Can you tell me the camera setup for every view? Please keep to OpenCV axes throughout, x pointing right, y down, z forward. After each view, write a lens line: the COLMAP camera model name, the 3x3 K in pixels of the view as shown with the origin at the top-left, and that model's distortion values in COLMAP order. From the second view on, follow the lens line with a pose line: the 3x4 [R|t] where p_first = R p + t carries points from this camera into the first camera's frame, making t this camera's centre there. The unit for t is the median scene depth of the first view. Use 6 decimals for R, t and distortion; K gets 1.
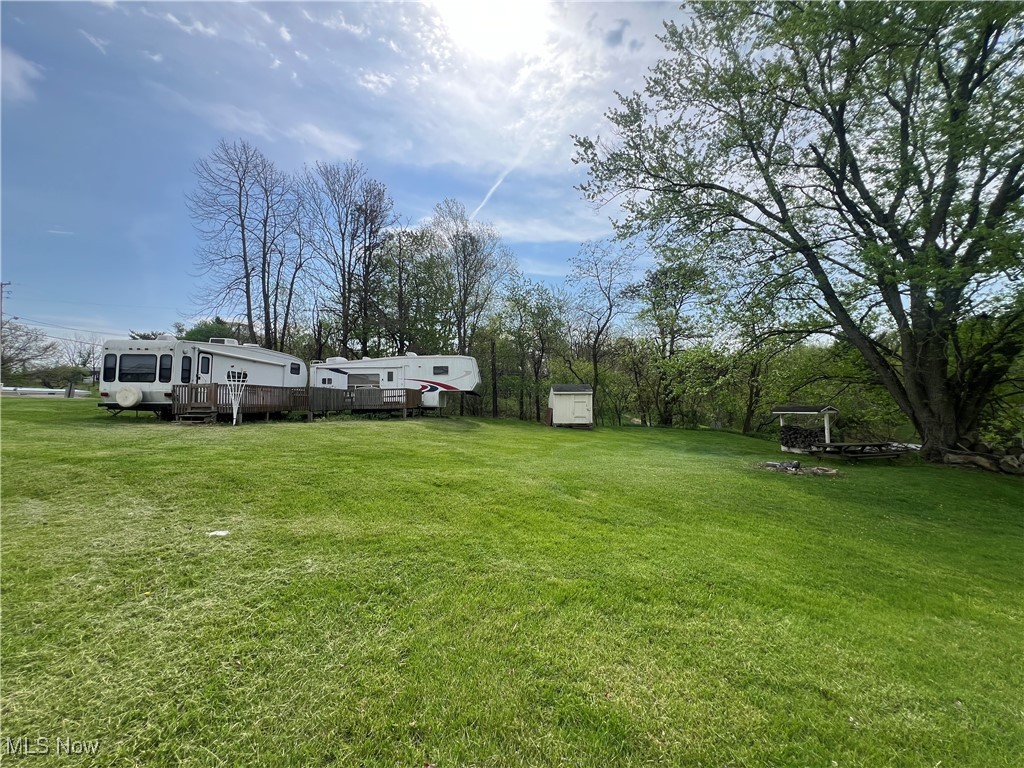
lens RADIAL K [[408.4, 0, 512.0], [0, 408.4, 384.0], [0, 0, 1]] dist [-0.001032, 0.000042]
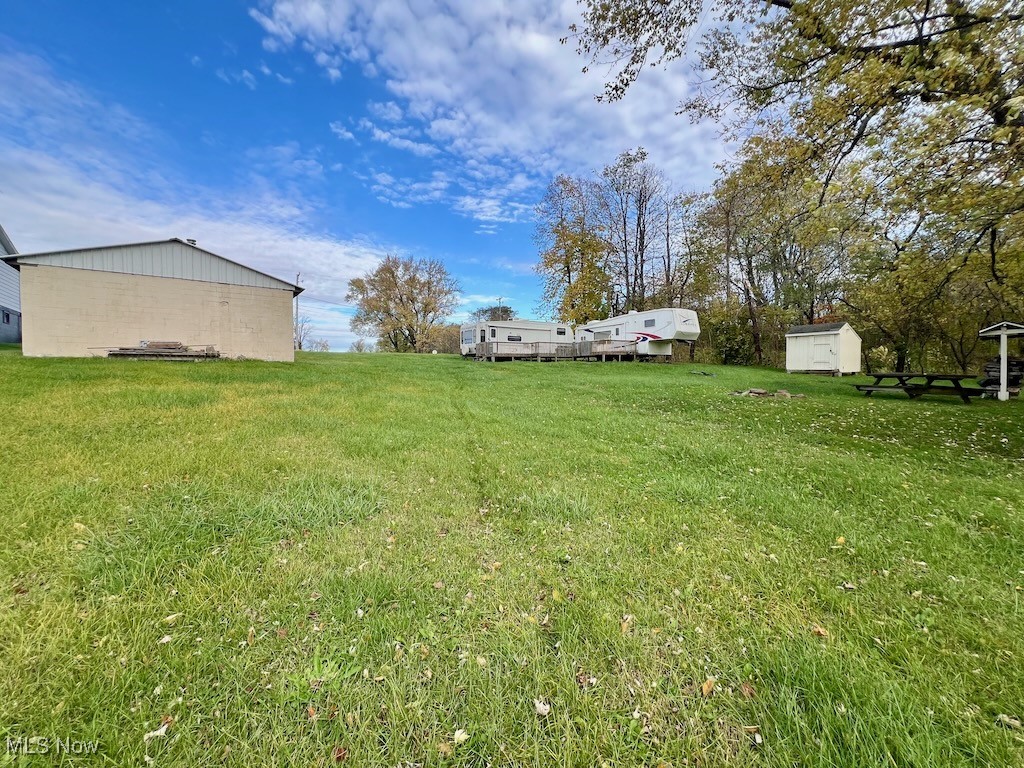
lens RADIAL K [[408.4, 0, 512.0], [0, 408.4, 384.0], [0, 0, 1]] dist [-0.001032, 0.000042]
pose [[0.554594, 0.025327, -0.831736, 0.596947], [0.046456, 0.997035, 0.061337, 0.051774], [0.830824, -0.072657, 0.551773, -0.001380]]
